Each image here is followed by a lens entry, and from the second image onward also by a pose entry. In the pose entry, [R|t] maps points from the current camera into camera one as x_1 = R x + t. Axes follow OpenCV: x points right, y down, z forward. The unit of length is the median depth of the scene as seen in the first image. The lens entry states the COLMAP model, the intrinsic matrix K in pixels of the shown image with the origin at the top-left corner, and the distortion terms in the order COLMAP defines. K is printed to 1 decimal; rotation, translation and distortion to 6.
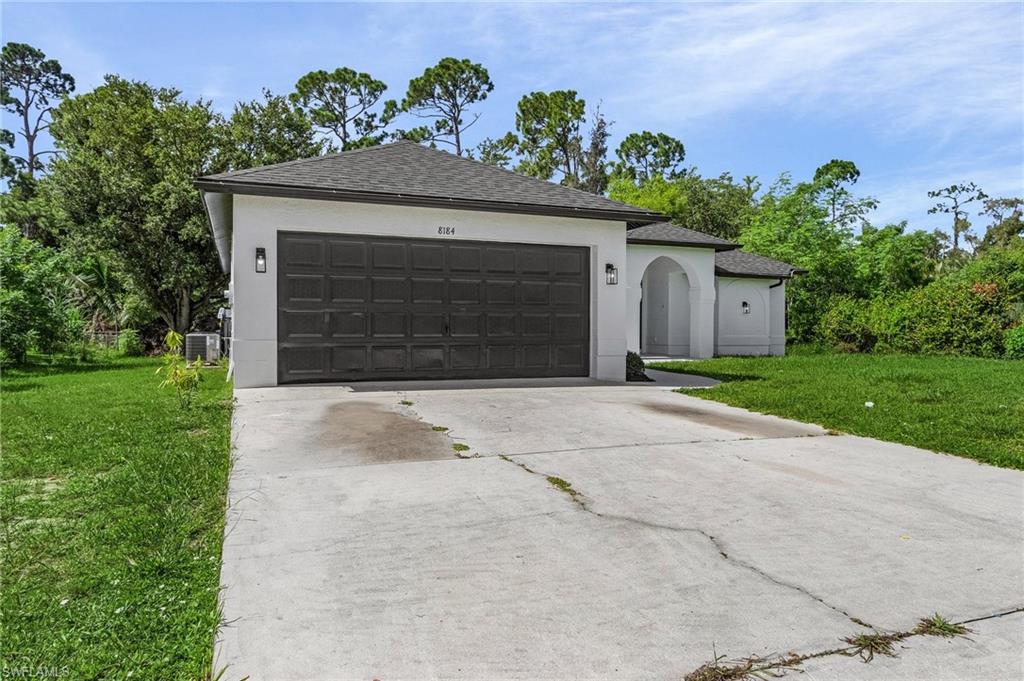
lens RADIAL K [[729.2, 0, 504.0], [0, 729.2, 342.1], [0, 0, 1]] dist [-0.003408, -0.008339]
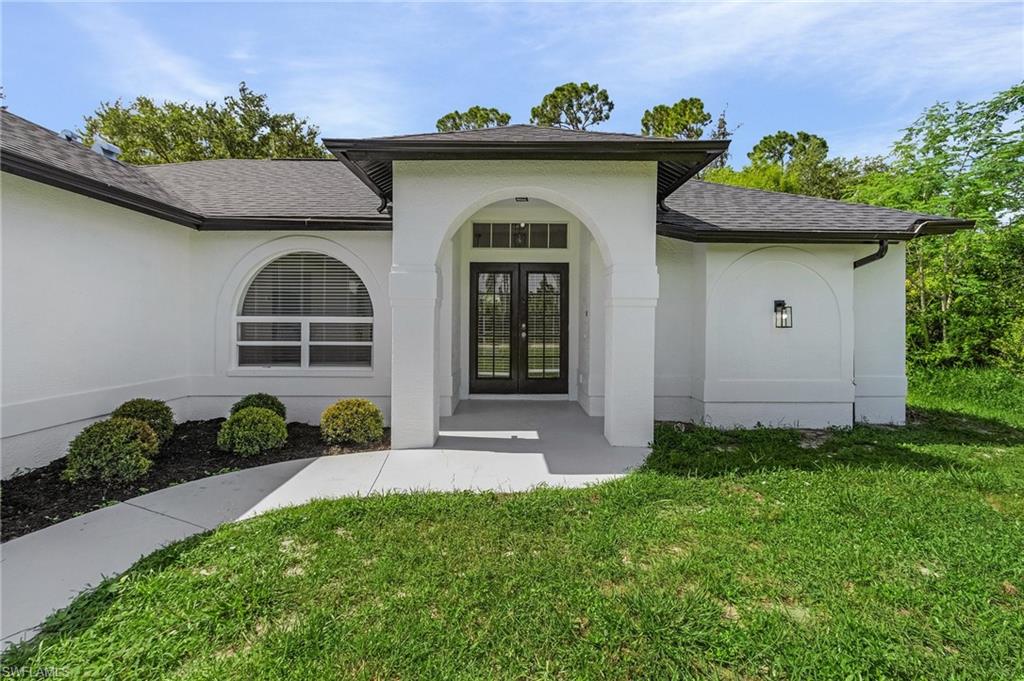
lens RADIAL K [[480.1, 0, 513.7], [0, 480.1, 329.9], [0, 0, 1]] dist [0.000895, -0.000577]
pose [[0.924677, 0.004523, -0.380726, 0.127407], [-0.004774, 0.999989, 0.000285, -0.016243], [0.380723, 0.001554, 0.924688, 0.295385]]
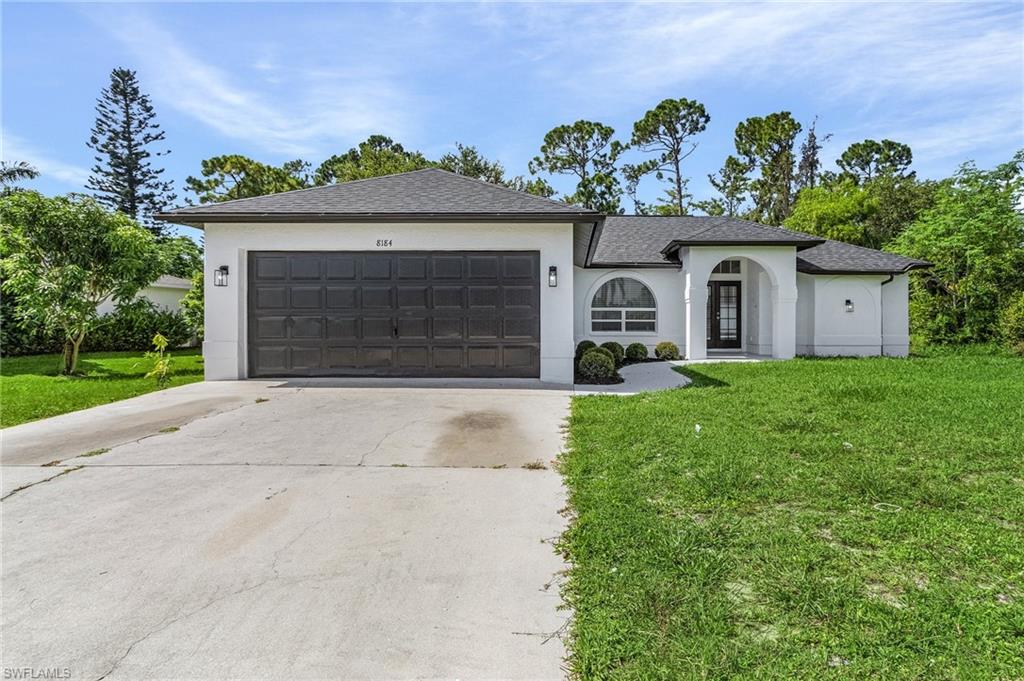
lens RADIAL K [[572.4, 0, 551.8], [0, 572.4, 330.9], [0, 0, 1]] dist [-0.003340, -0.000603]
pose [[0.919945, -0.000655, -0.392047, 0.116055], [-0.003401, 0.999948, -0.009652, -0.002777], [0.392033, 0.010212, 0.919895, 0.071029]]
